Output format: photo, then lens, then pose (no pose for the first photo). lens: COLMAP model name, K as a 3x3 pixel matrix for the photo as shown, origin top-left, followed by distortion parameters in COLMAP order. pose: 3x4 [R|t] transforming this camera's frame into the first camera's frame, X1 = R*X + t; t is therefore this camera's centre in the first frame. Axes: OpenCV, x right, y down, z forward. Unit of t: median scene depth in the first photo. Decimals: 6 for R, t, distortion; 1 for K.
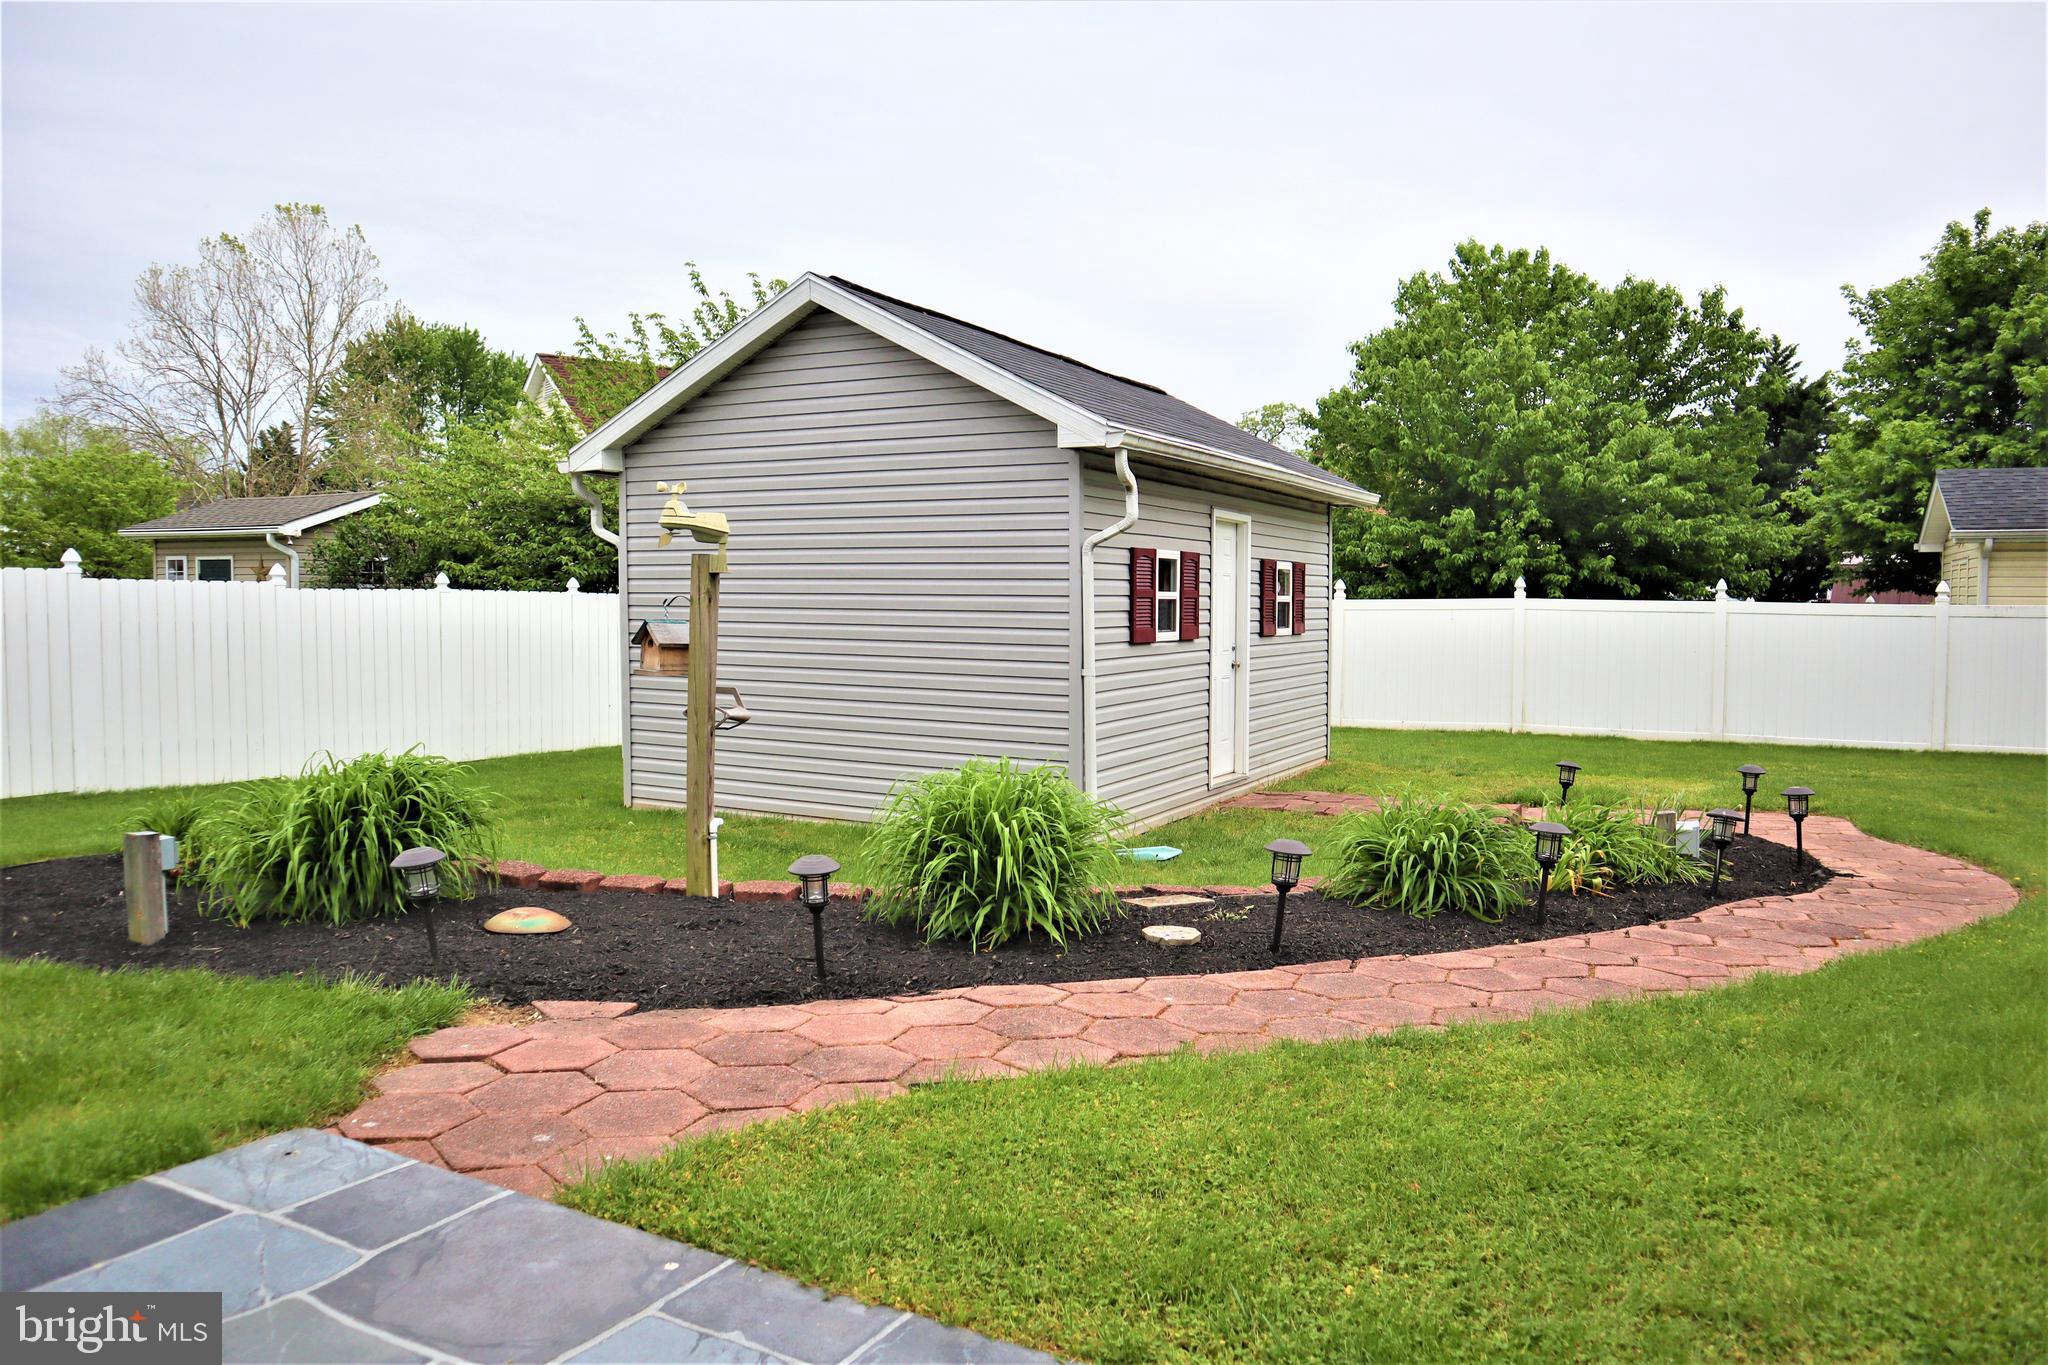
lens RADIAL K [[1410.3, 0, 1024.0], [0, 1410.3, 682.5], [0, 0, 1]] dist [-0.095186, 0.049489]
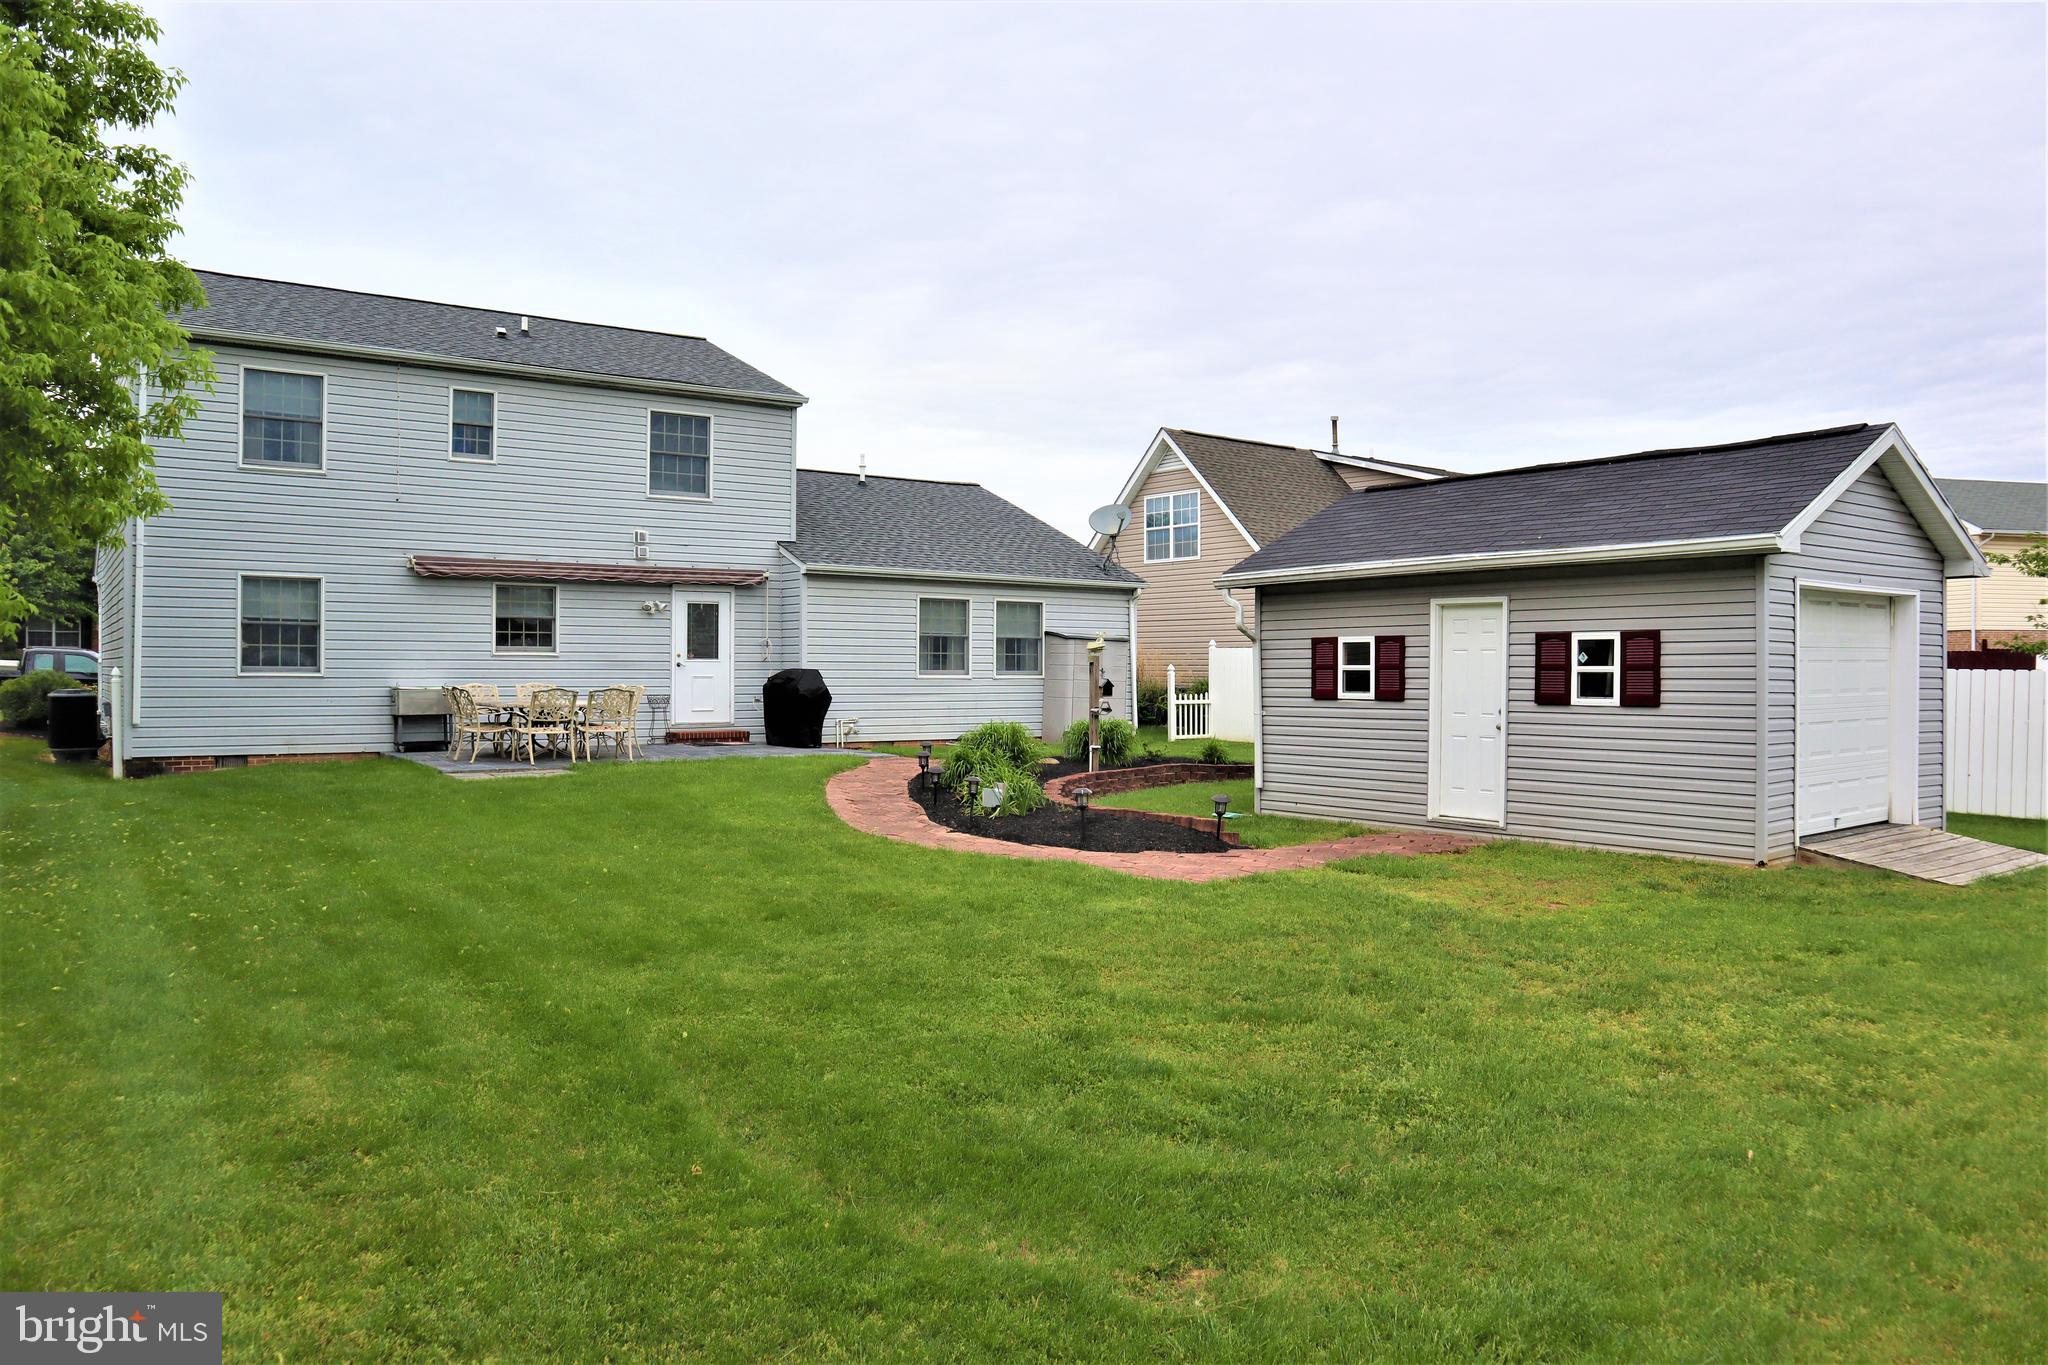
lens RADIAL K [[1413.9, 0, 1024.0], [0, 1413.9, 682.5], [0, 0, 1]] dist [-0.130716, 0.084203]
pose [[-0.432528, -0.005653, -0.901603, 0.726412], [-0.063978, 0.997652, 0.024436, -0.028063], [0.899348, 0.068252, -0.431874, 0.617346]]
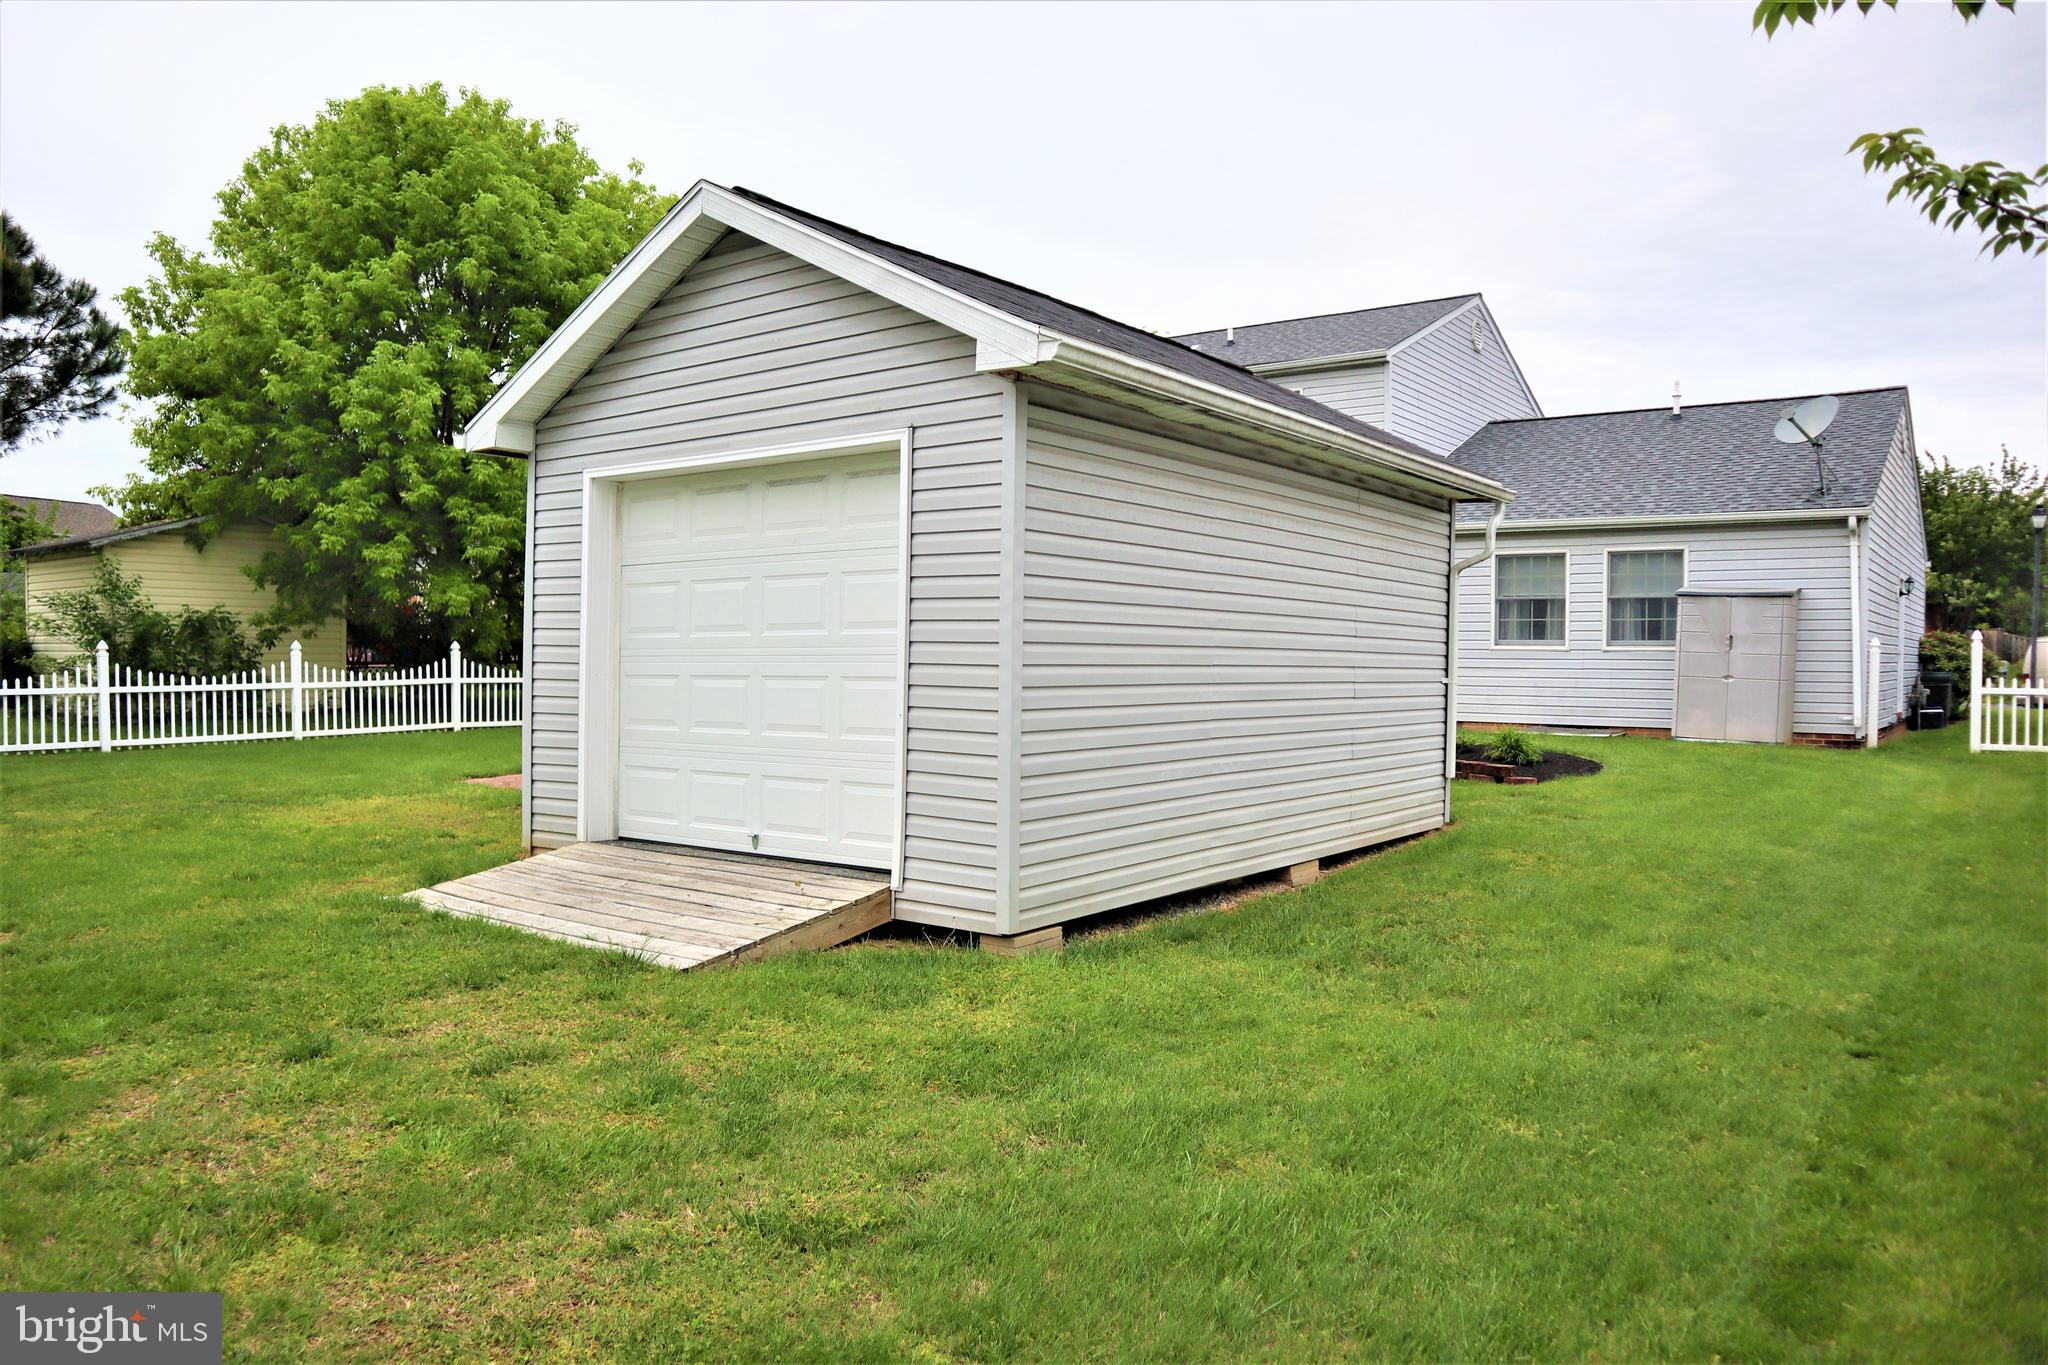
lens RADIAL K [[1413.9, 0, 1024.0], [0, 1413.9, 682.5], [0, 0, 1]] dist [-0.130716, 0.084203]
pose [[-0.989598, -0.020907, 0.142336, -0.067346], [-0.009760, 0.996861, 0.078570, -0.047334], [-0.143532, 0.076363, -0.986695, 1.031122]]
